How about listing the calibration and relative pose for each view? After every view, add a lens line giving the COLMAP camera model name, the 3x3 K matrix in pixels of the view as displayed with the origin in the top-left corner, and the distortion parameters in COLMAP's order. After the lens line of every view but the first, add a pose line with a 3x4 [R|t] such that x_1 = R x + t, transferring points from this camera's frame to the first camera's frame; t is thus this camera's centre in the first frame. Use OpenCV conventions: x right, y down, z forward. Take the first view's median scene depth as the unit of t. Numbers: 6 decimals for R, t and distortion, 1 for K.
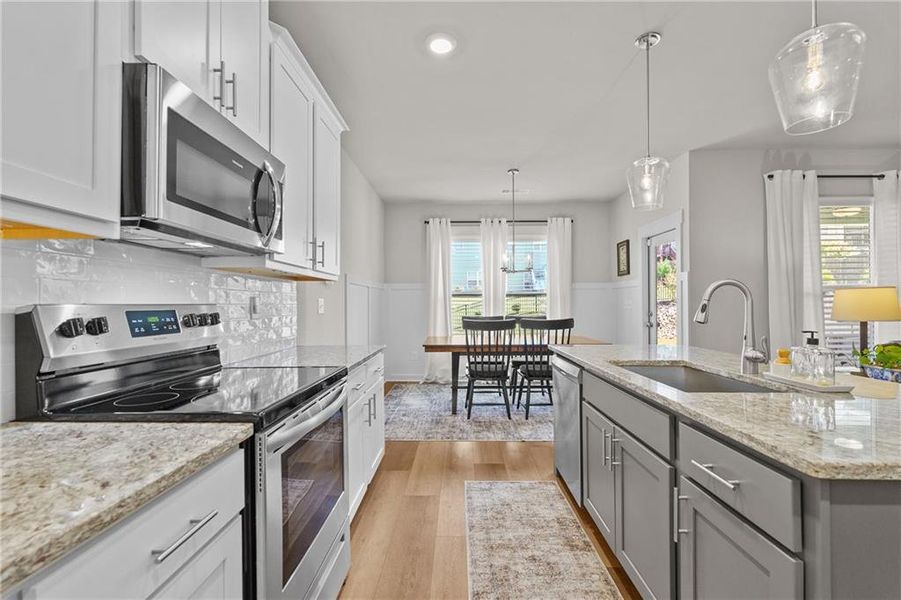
lens RADIAL K [[396.1, 0, 453.9], [0, 396.1, 299.0], [0, 0, 1]] dist [-0.002460, -0.000131]
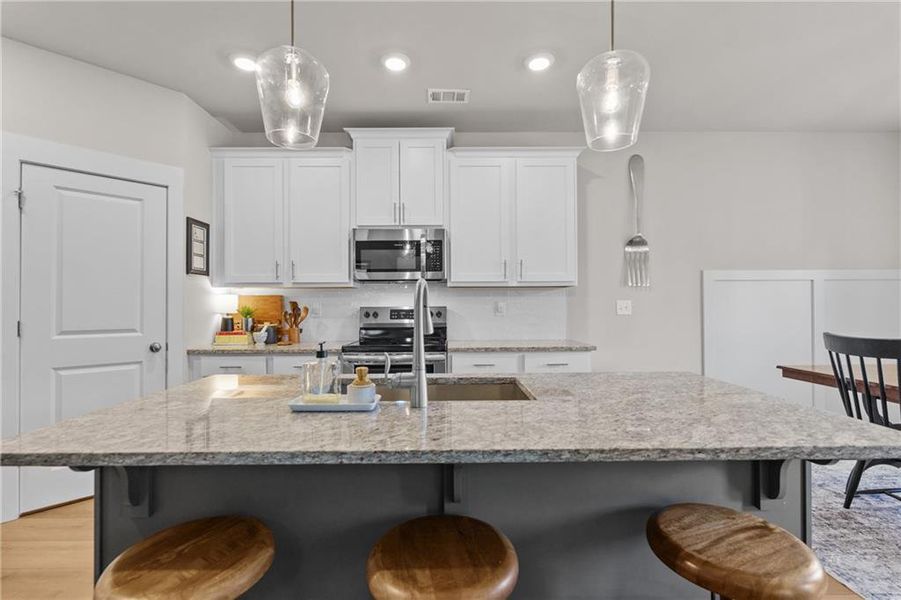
lens RADIAL K [[417.8, 0, 450.5], [0, 417.8, 300.0], [0, 0, 1]] dist [0.004309, 0.000433]
pose [[0.030492, -0.004645, -0.999524, 1.154268], [0.017281, 0.999842, -0.004119, -0.007795], [0.999386, -0.017147, 0.030567, 0.759140]]
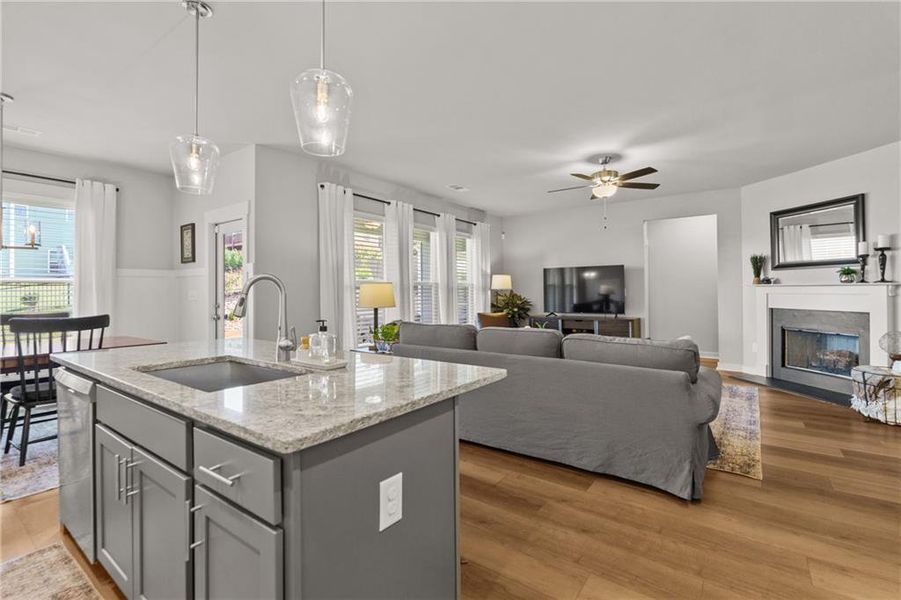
lens RADIAL K [[405.9, 0, 456.5], [0, 405.9, 284.7], [0, 0, 1]] dist [-0.002170, -0.000028]
pose [[0.571947, 0.015993, 0.820135, 0.075065], [-0.008143, 0.999871, -0.013819, -0.007884], [-0.820250, 0.001225, 0.572003, -0.024362]]
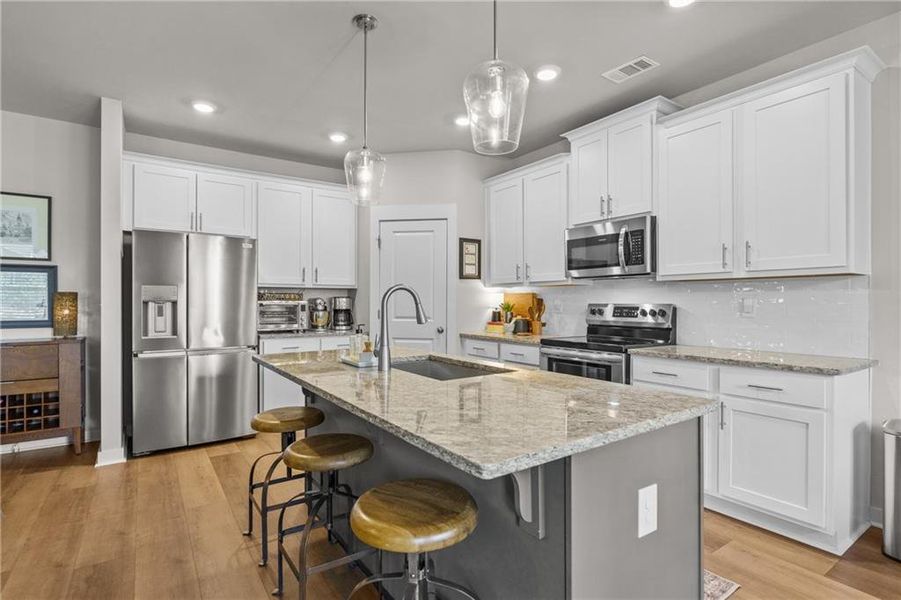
lens RADIAL K [[447.1, 0, 447.8], [0, 447.1, 299.7], [0, 0, 1]] dist [-0.010422, -0.000681]
pose [[-0.814482, -0.000108, -0.580189, 0.983144], [0.009423, 0.999866, -0.013413, 0.008352], [0.580113, -0.016392, -0.814371, 1.561877]]
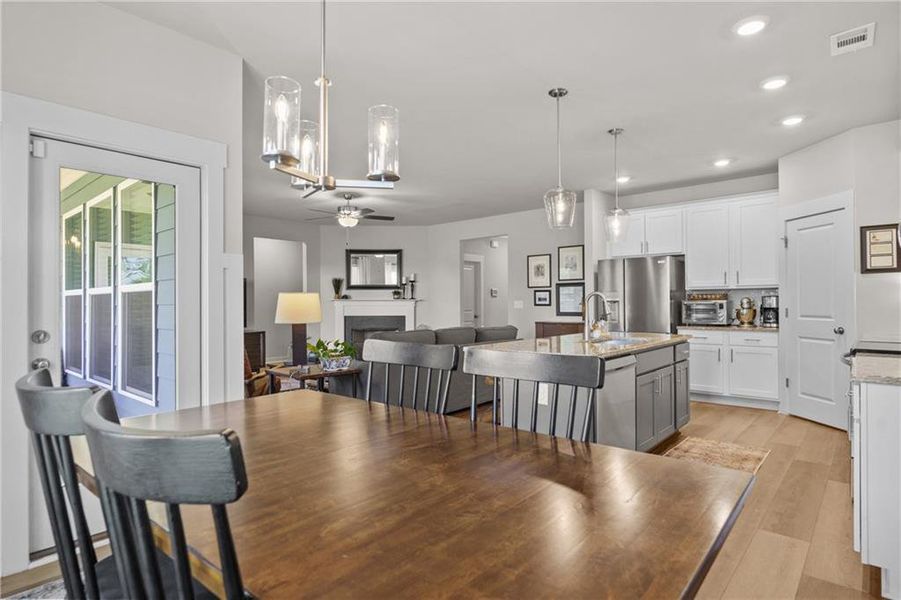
lens RADIAL K [[482.1, 0, 450.5], [0, 482.1, 300.0], [0, 0, 1]] dist [-0.004682, -0.000129]
pose [[-0.760747, 0.013546, 0.648907, -0.230779], [0.001513, 0.999816, -0.019098, 0.026551], [-0.649047, -0.013547, -0.760628, 2.451775]]
